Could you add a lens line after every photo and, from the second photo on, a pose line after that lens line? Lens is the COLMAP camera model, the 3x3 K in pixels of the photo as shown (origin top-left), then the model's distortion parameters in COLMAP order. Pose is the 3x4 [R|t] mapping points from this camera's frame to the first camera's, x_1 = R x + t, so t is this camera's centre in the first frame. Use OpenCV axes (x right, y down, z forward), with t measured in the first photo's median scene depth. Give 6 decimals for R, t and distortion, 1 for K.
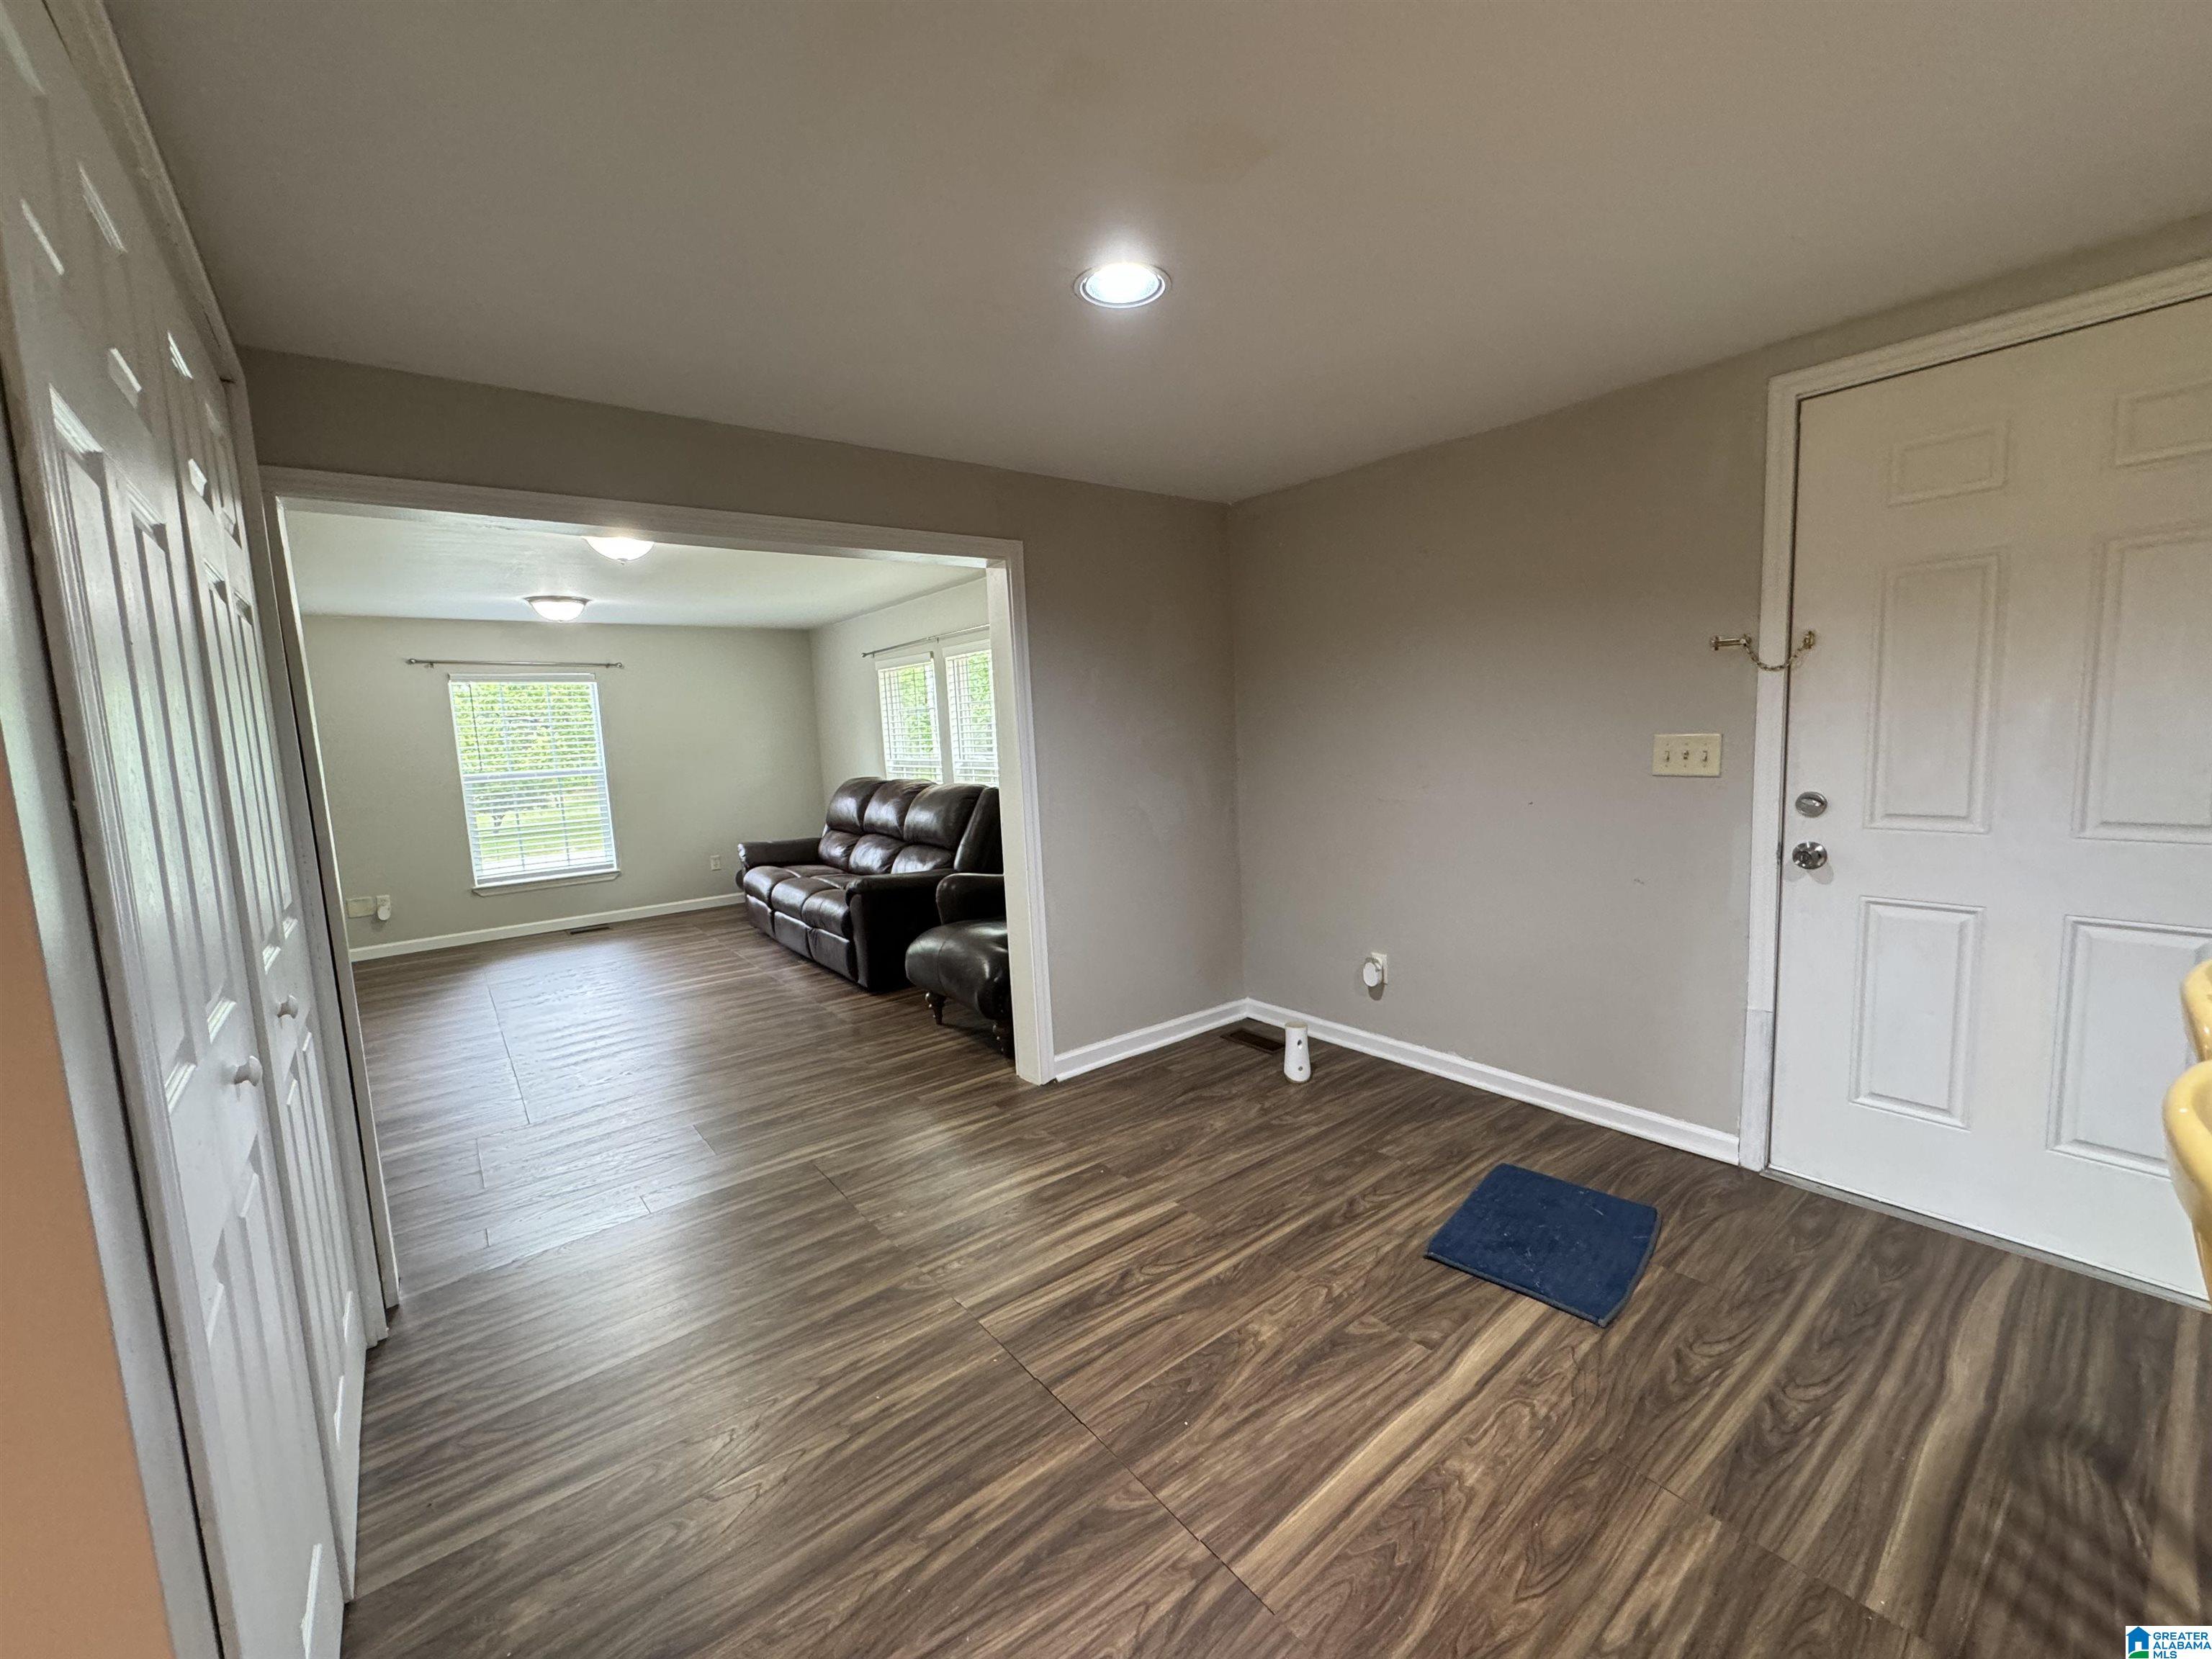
lens RADIAL K [[923.0, 0, 1106.0], [0, 923.0, 829.5], [0, 0, 1]] dist [0.015634, 0.000057]
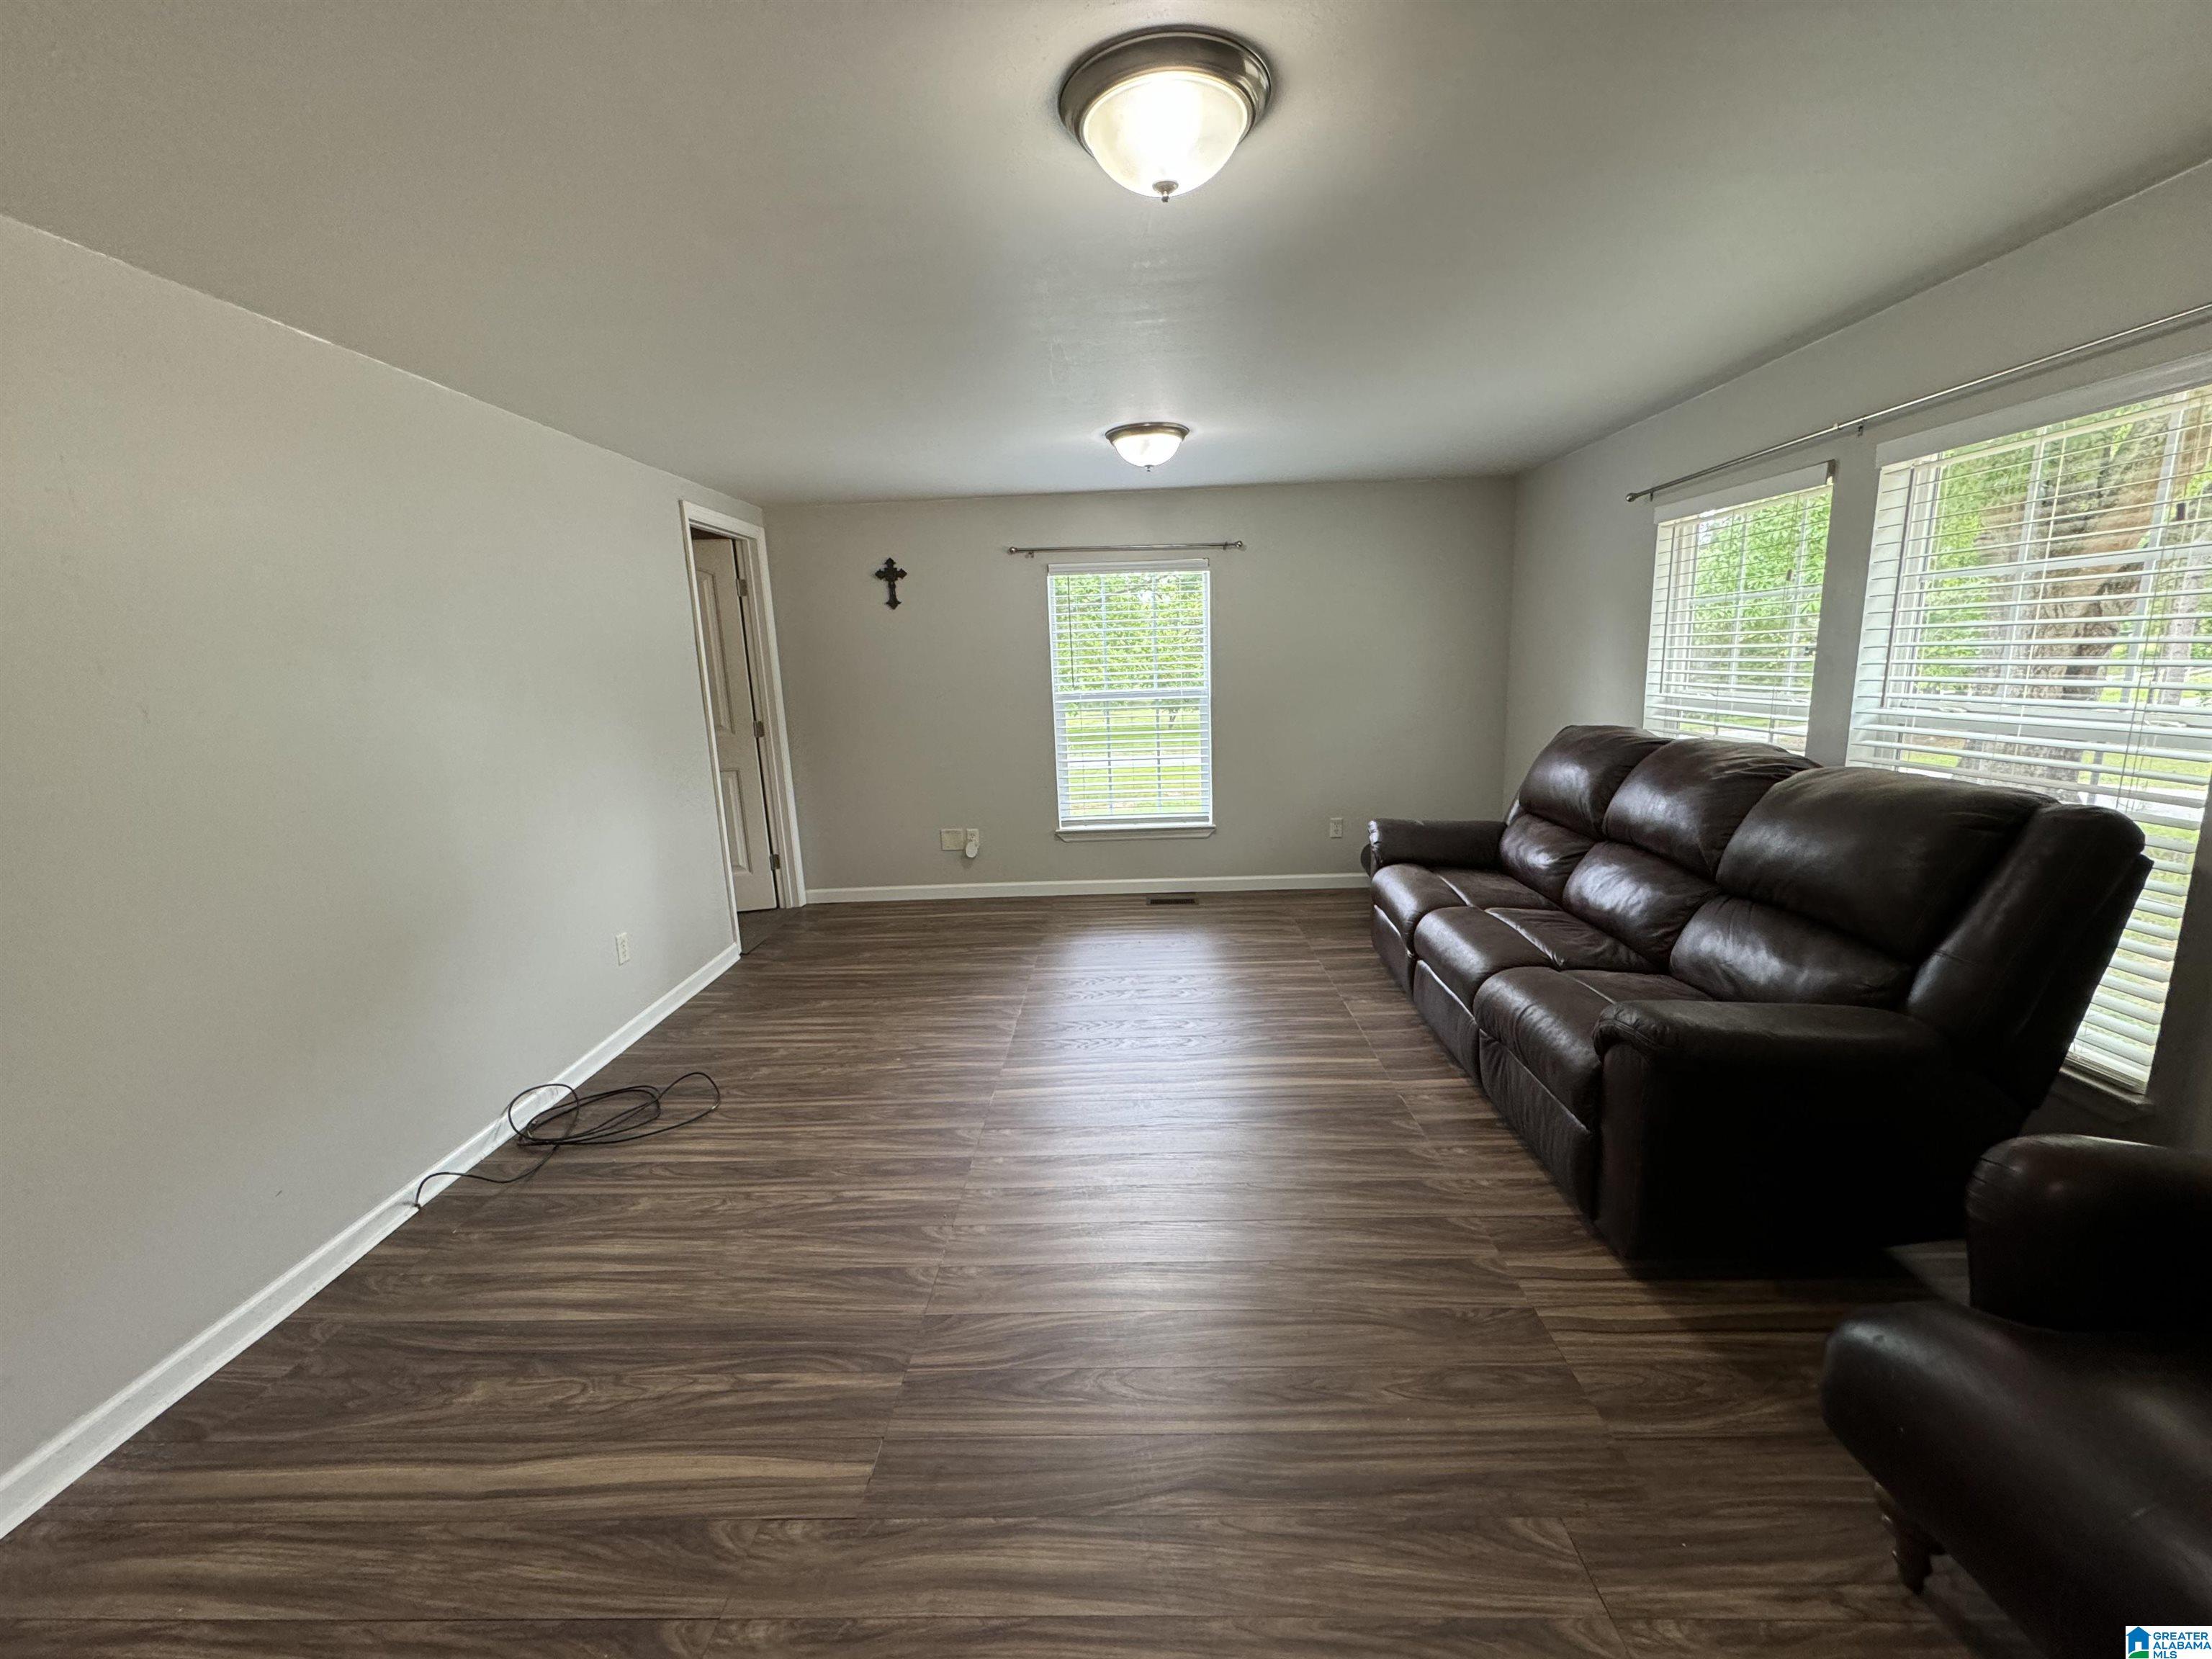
lens RADIAL K [[870.6, 0, 1106.0], [0, 870.6, 829.5], [0, 0, 1]] dist [-0.022567, -0.000204]
pose [[0.778827, 0.138660, -0.611721, -0.186097], [-0.071684, 0.988546, 0.132810, -0.046462], [0.623129, -0.059585, 0.779846, 0.452854]]
